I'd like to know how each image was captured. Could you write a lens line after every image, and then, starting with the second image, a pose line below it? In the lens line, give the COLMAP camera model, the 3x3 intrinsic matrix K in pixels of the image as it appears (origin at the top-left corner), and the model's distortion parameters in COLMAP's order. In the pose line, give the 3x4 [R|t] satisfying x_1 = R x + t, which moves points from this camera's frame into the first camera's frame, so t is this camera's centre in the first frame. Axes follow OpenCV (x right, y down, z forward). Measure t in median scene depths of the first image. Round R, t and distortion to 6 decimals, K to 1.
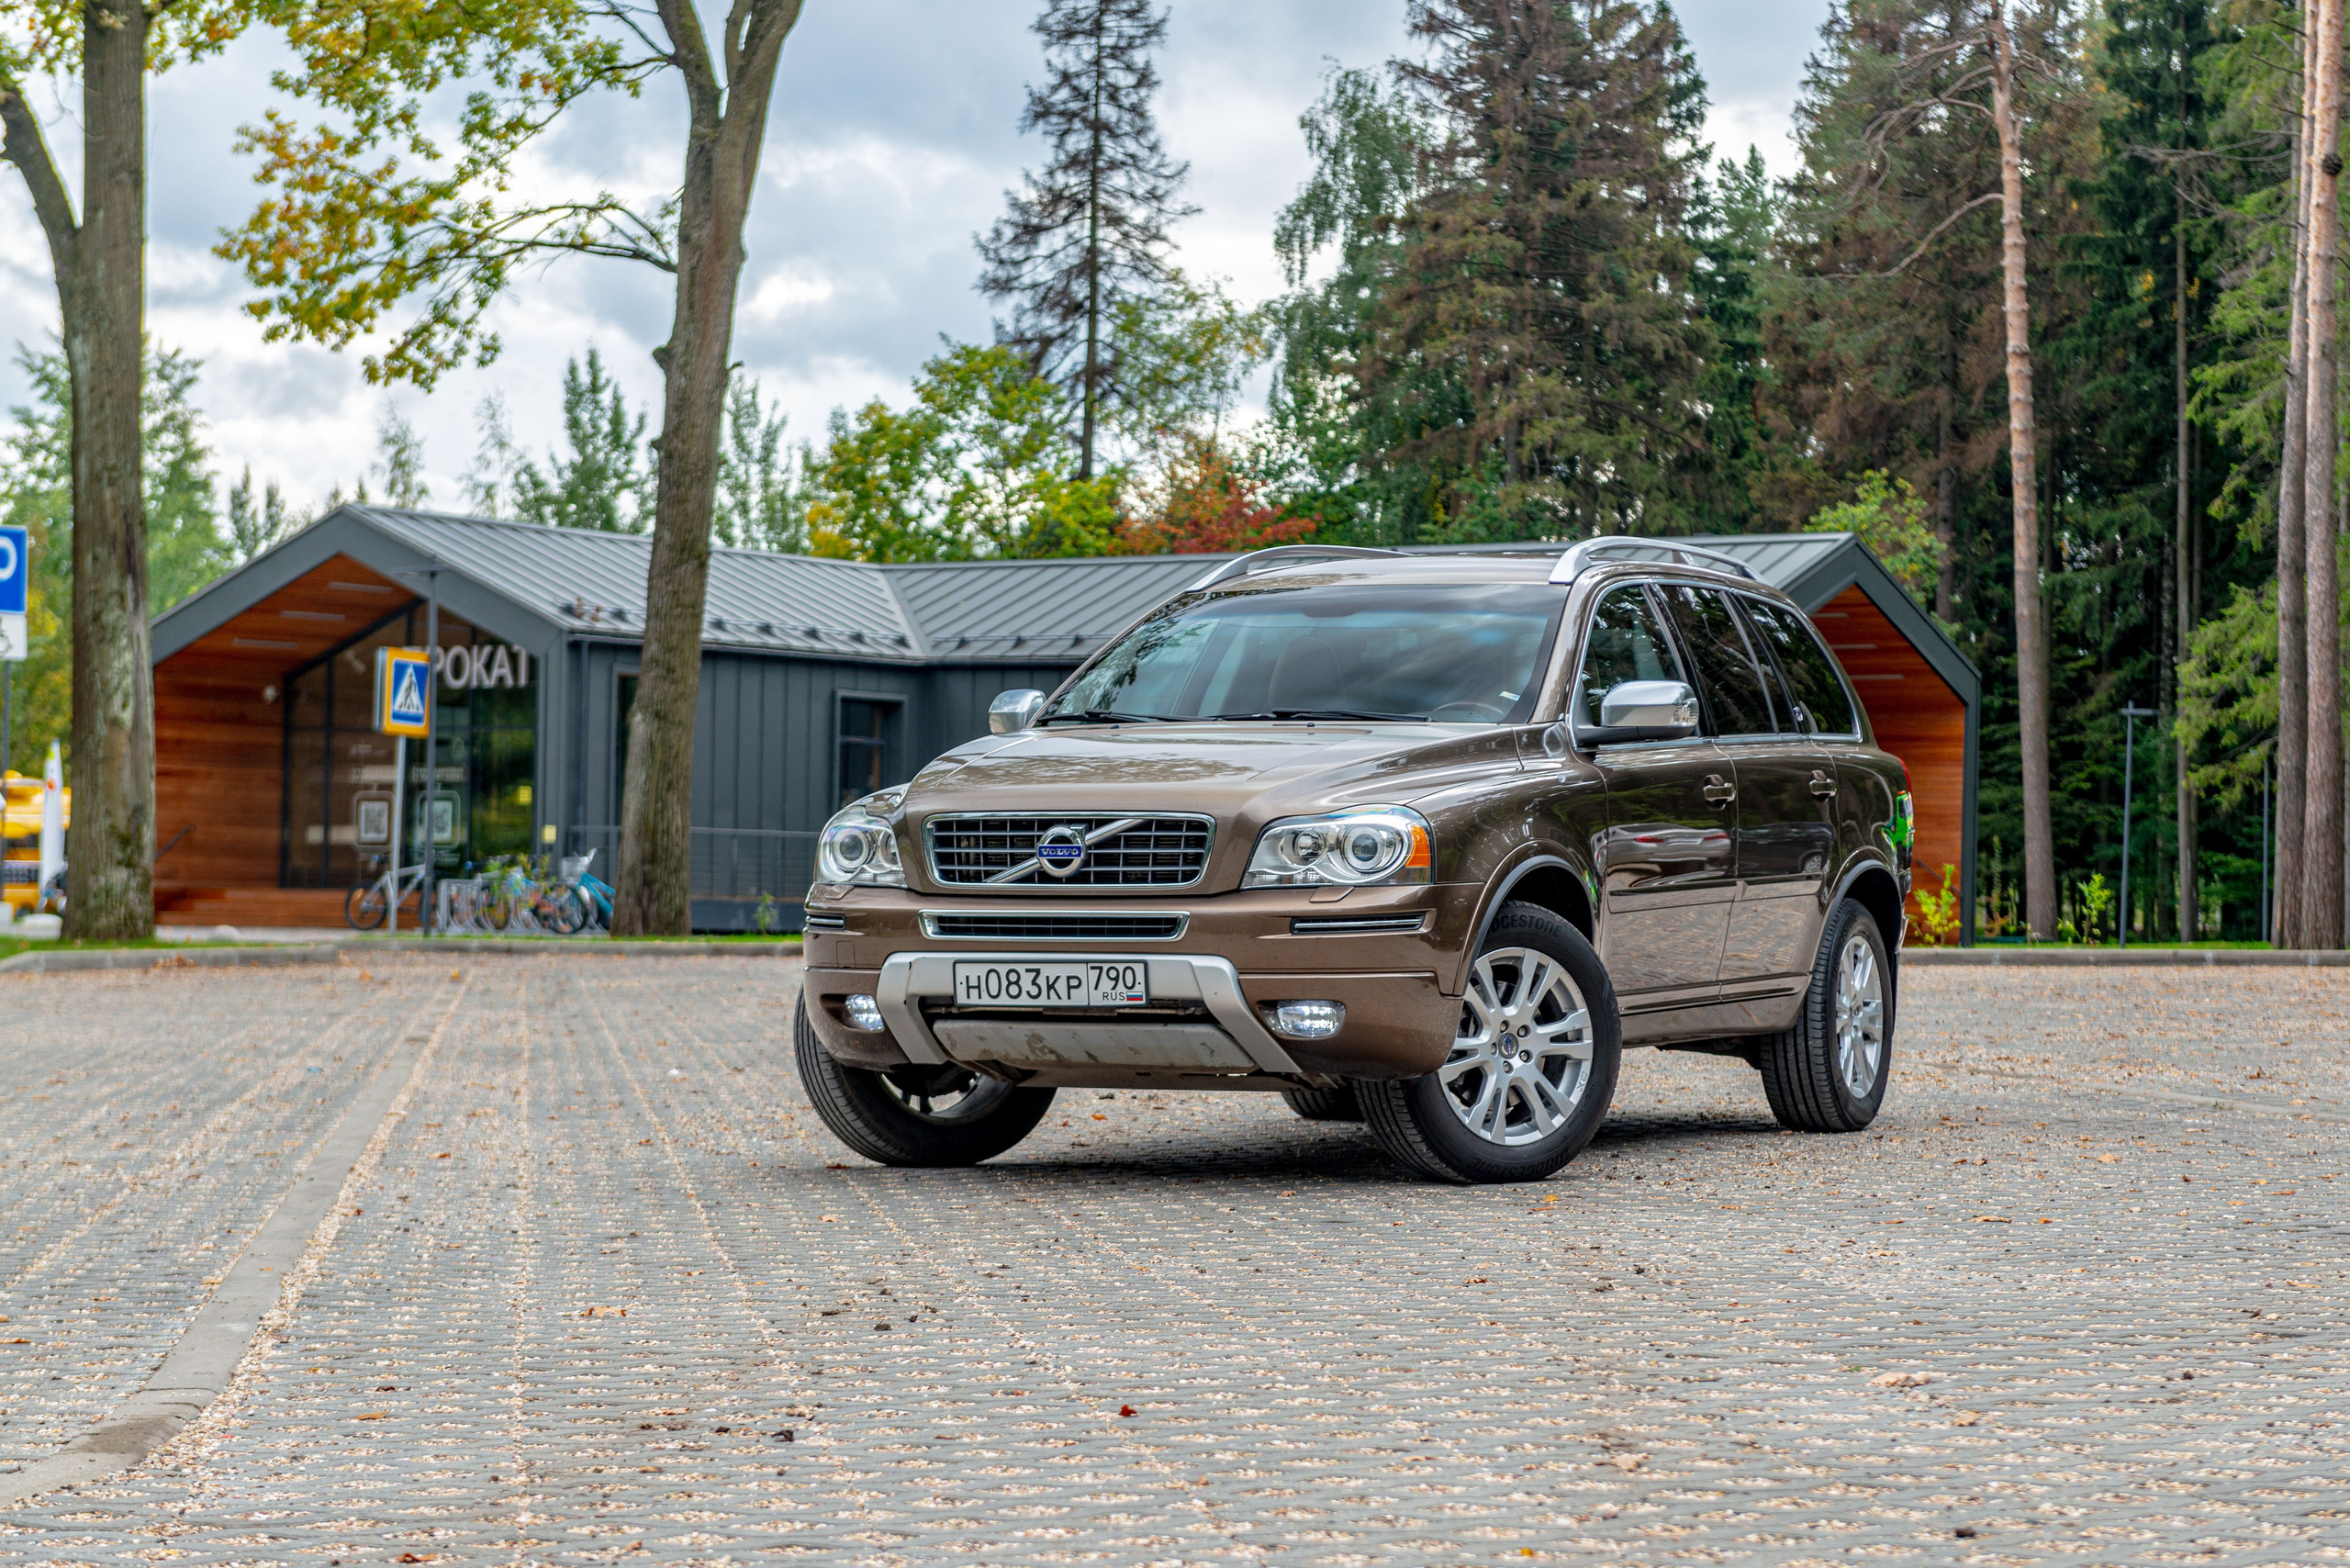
lens RADIAL K [[4827.7, 0, 1267.5], [0, 4827.7, 840.6], [0, 0, 1]] dist [0.044340, -0.526689]
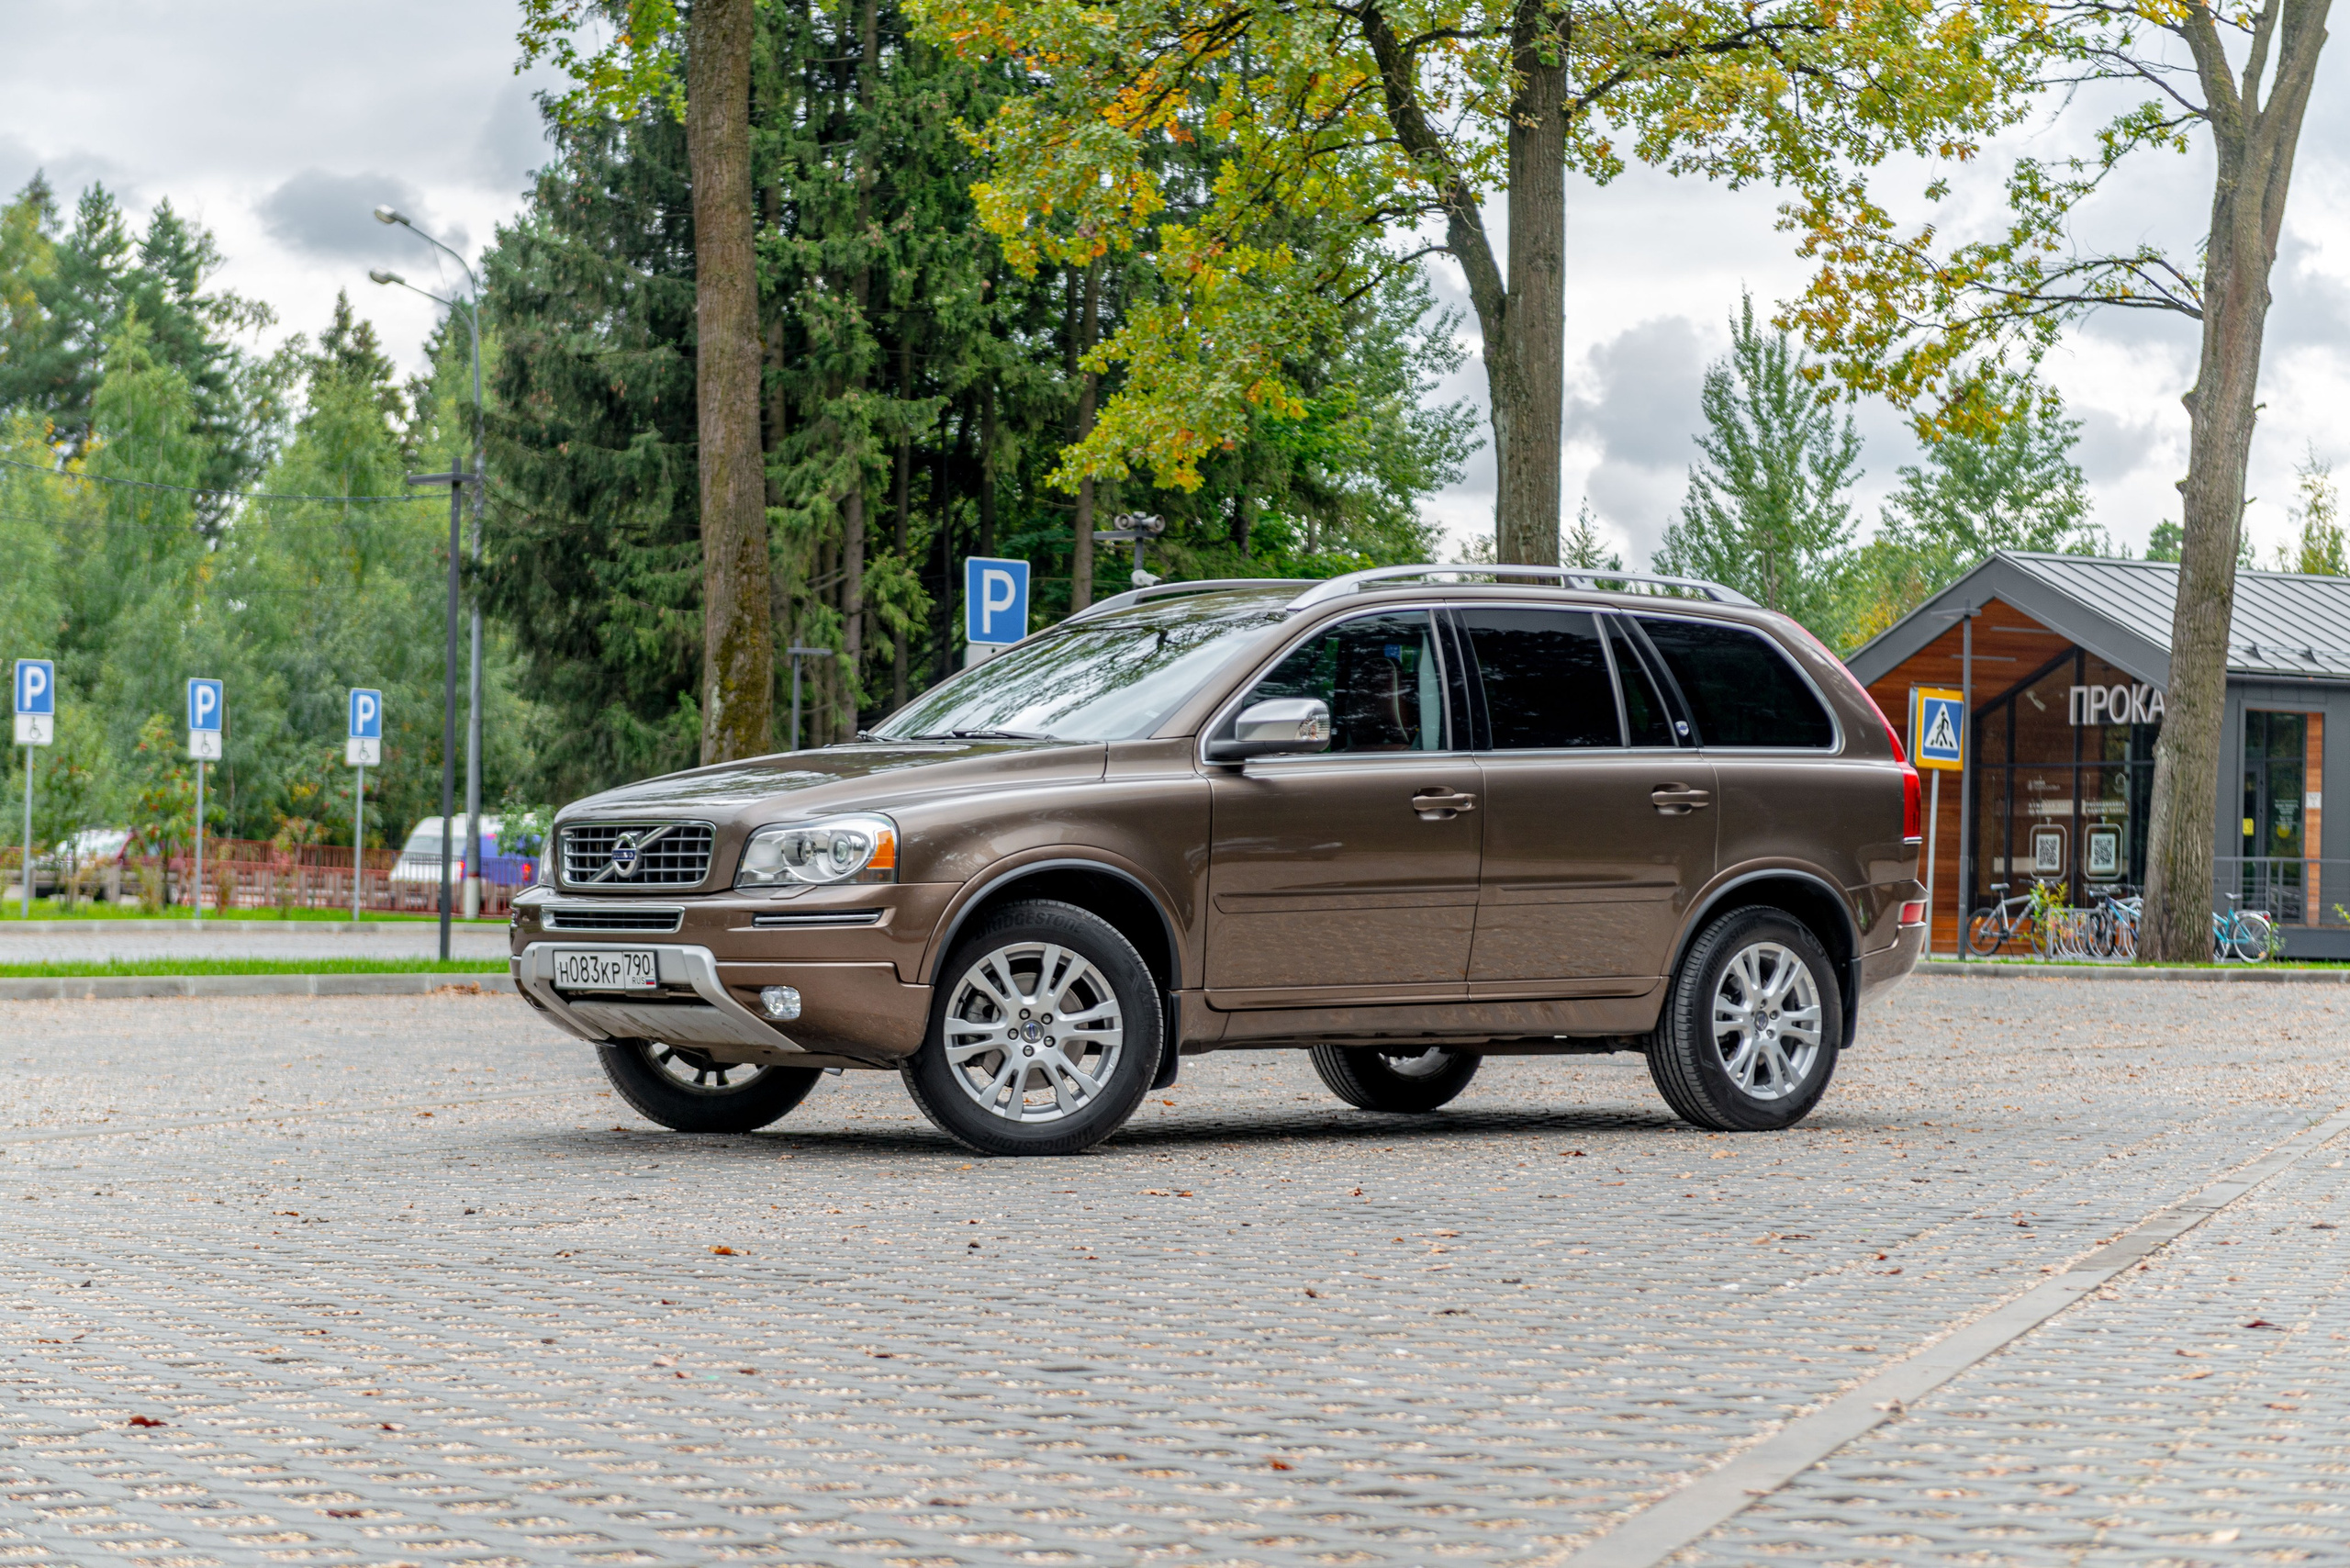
lens RADIAL K [[4641.6, 0, 1175.0], [0, 4641.6, 784.0], [0, 0, 1]] dist [0.030503, -0.411541]
pose [[0.895902, -0.007470, -0.444188, 0.118445], [-0.001366, 0.999808, -0.019570, 0.001429], [0.444249, 0.018140, 0.895720, 0.013992]]
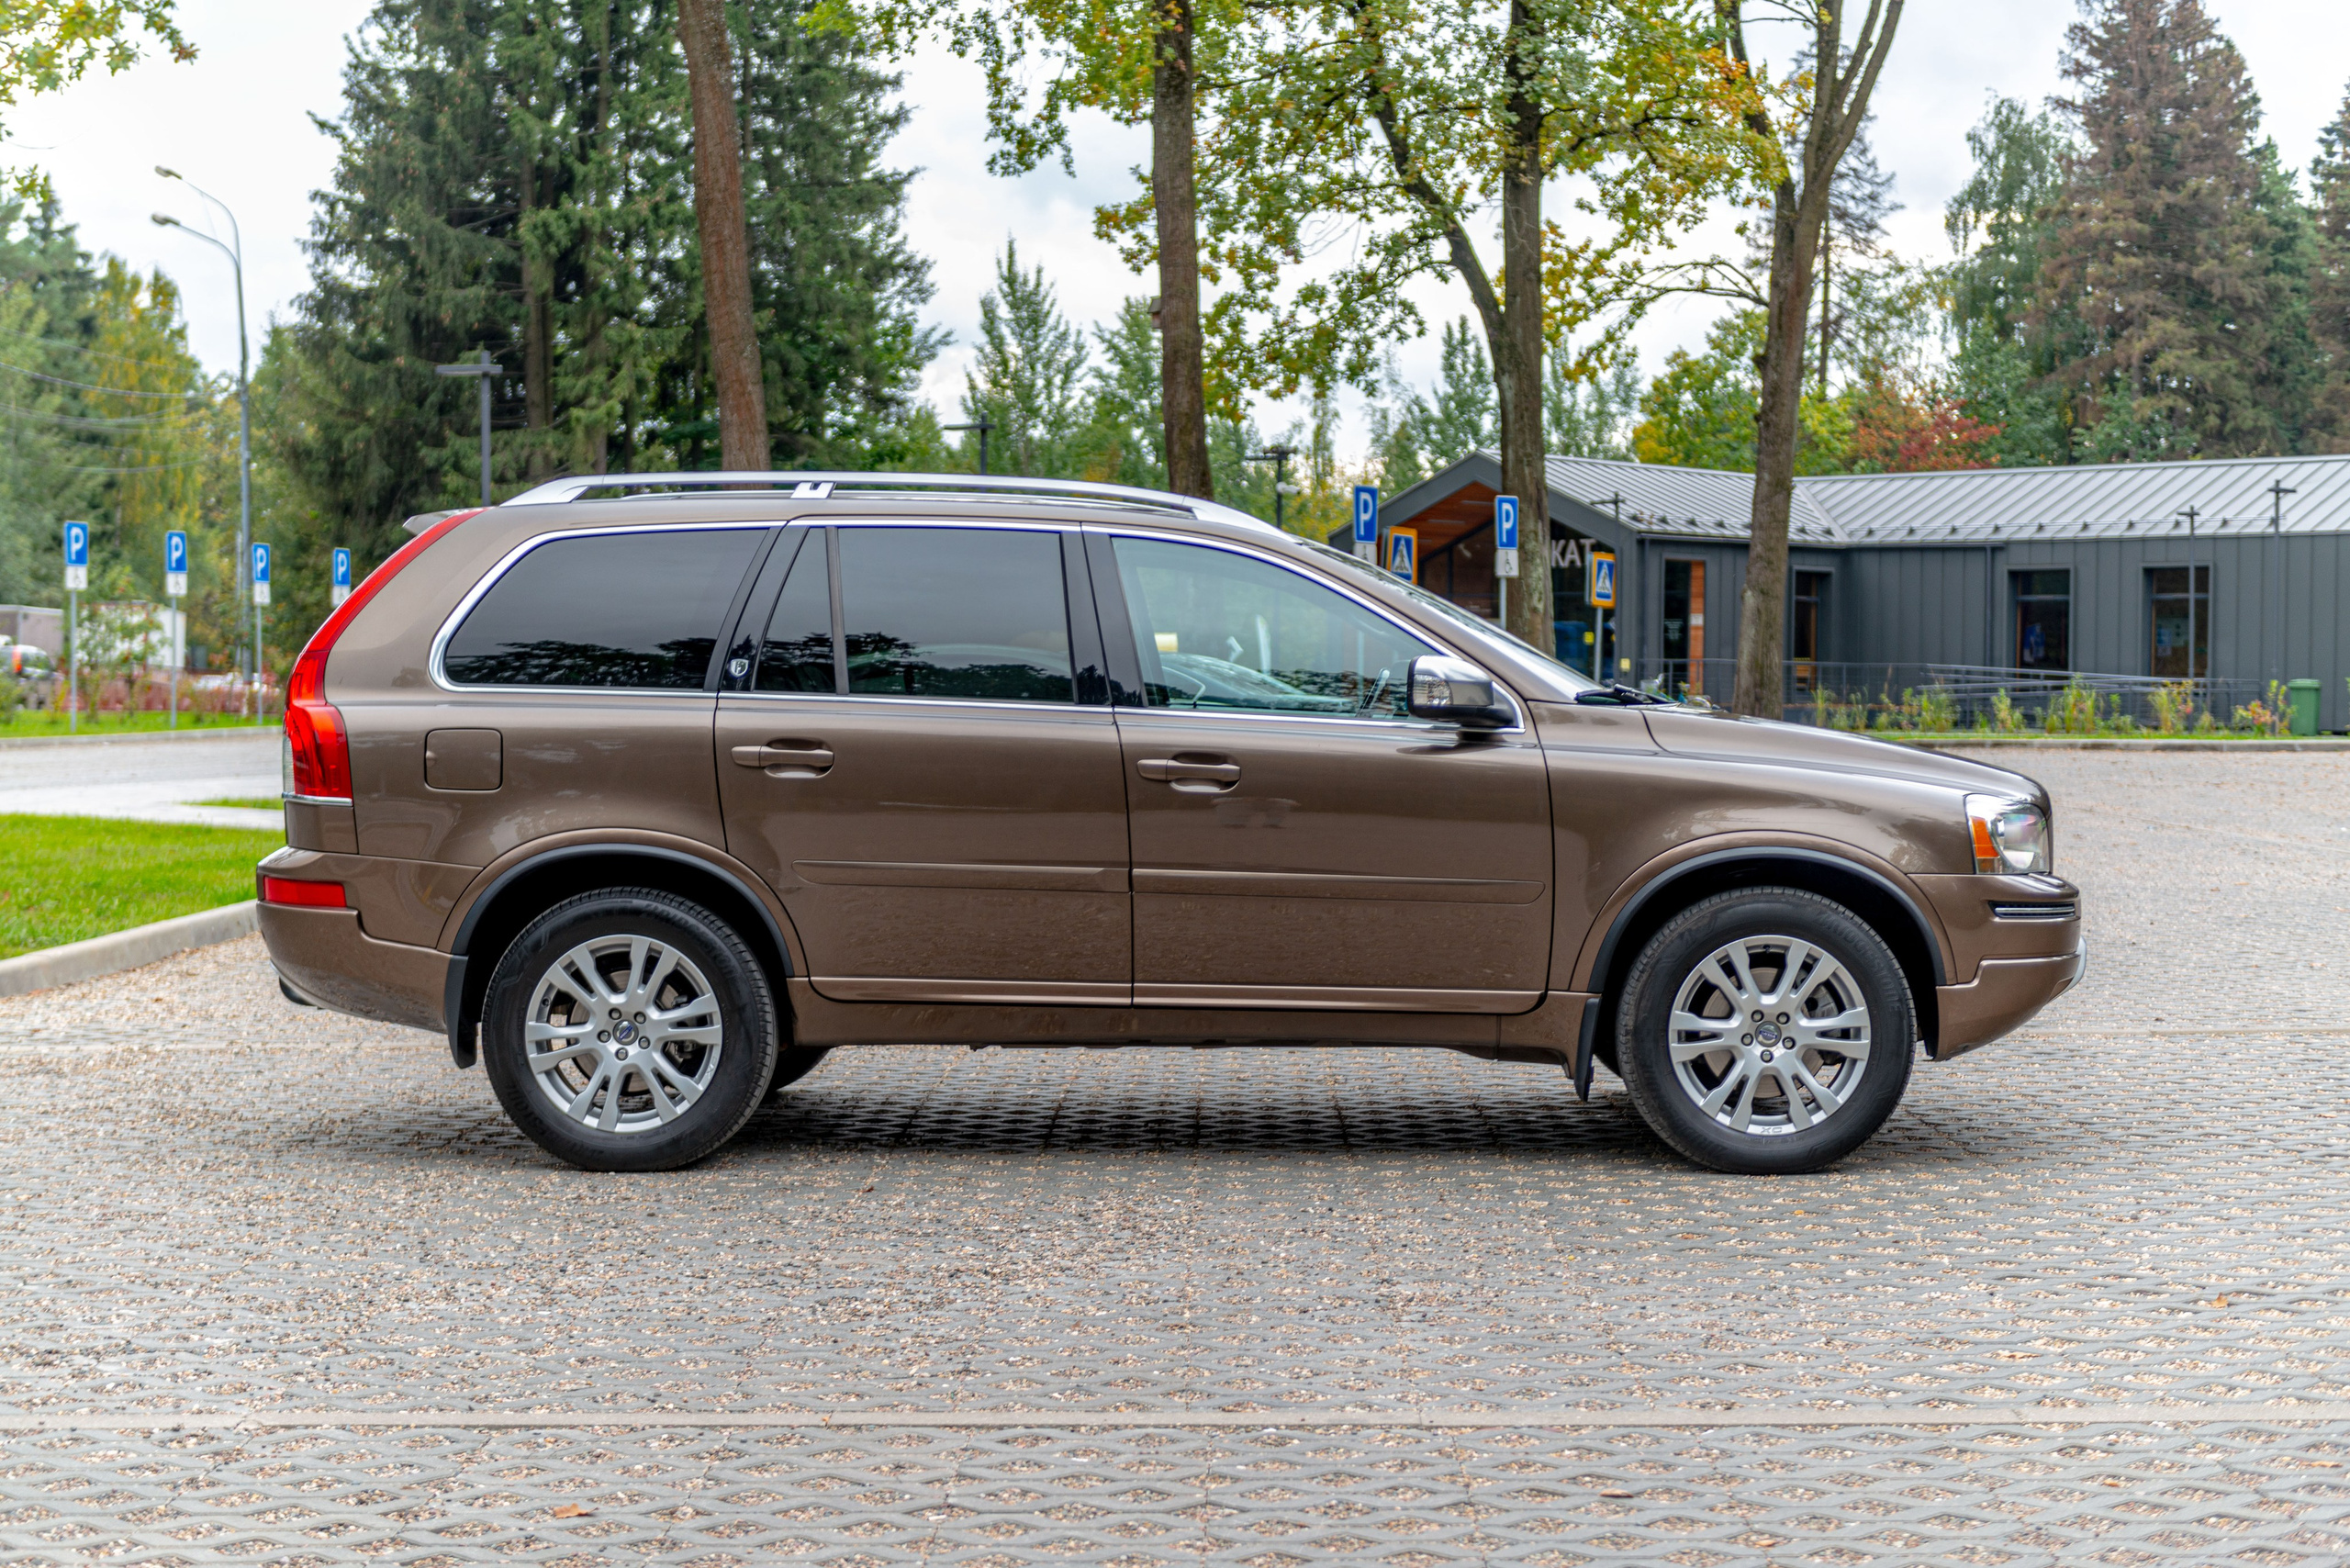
lens RADIAL K [[3567.9, 0, 1175.0], [0, 3567.9, 784.0], [0, 0, 1]] dist [0.007791, -0.001542]
pose [[0.985888, -0.003819, -0.167360, -0.116486], [0.010388, 0.999209, 0.038394, -0.009853], [0.167081, -0.039590, 0.985148, -0.163581]]
